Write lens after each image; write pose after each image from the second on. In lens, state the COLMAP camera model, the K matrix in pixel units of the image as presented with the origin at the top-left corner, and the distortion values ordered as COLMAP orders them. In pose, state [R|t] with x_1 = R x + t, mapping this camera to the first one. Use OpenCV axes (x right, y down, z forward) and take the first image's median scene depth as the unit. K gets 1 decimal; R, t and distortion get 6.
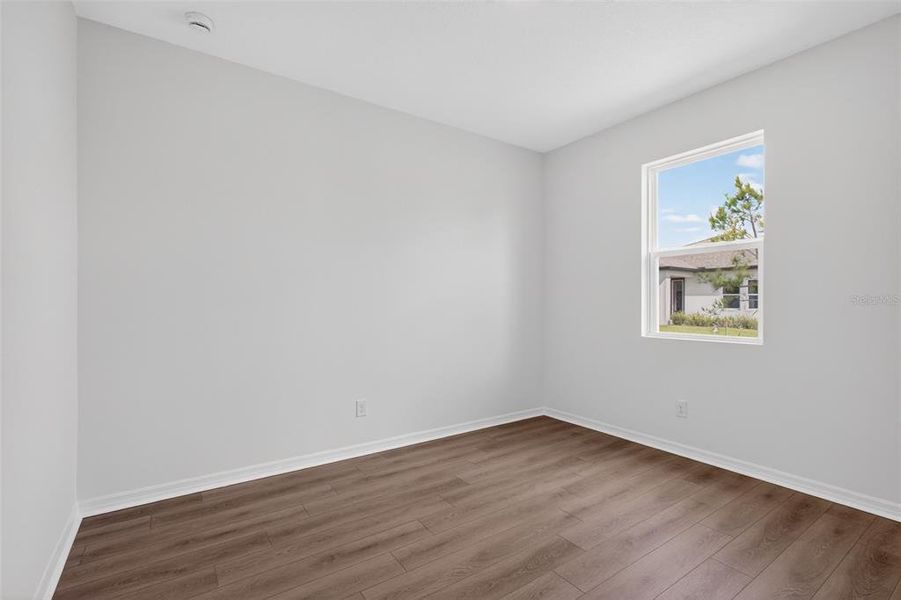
lens RADIAL K [[415.3, 0, 448.1], [0, 415.3, 299.1], [0, 0, 1]] dist [-0.013894, 0.001530]
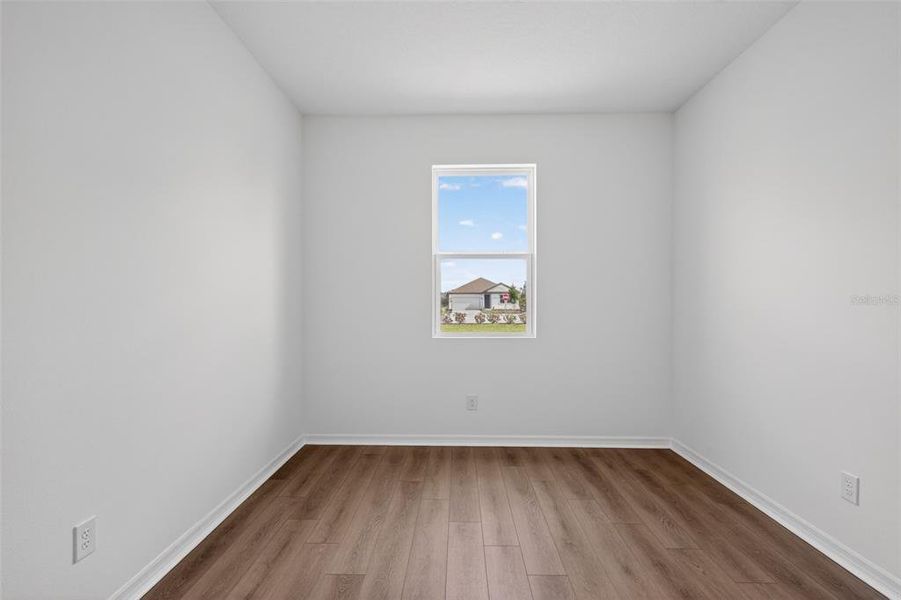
lens RADIAL K [[415.3, 0, 448.6], [0, 415.3, 302.4], [0, 0, 1]] dist [-0.013894, 0.001530]
pose [[0.584506, -0.003239, 0.811383, -0.350748], [-0.001405, 0.999986, 0.005005, -0.000947], [-0.811388, -0.004065, 0.584493, 0.421299]]
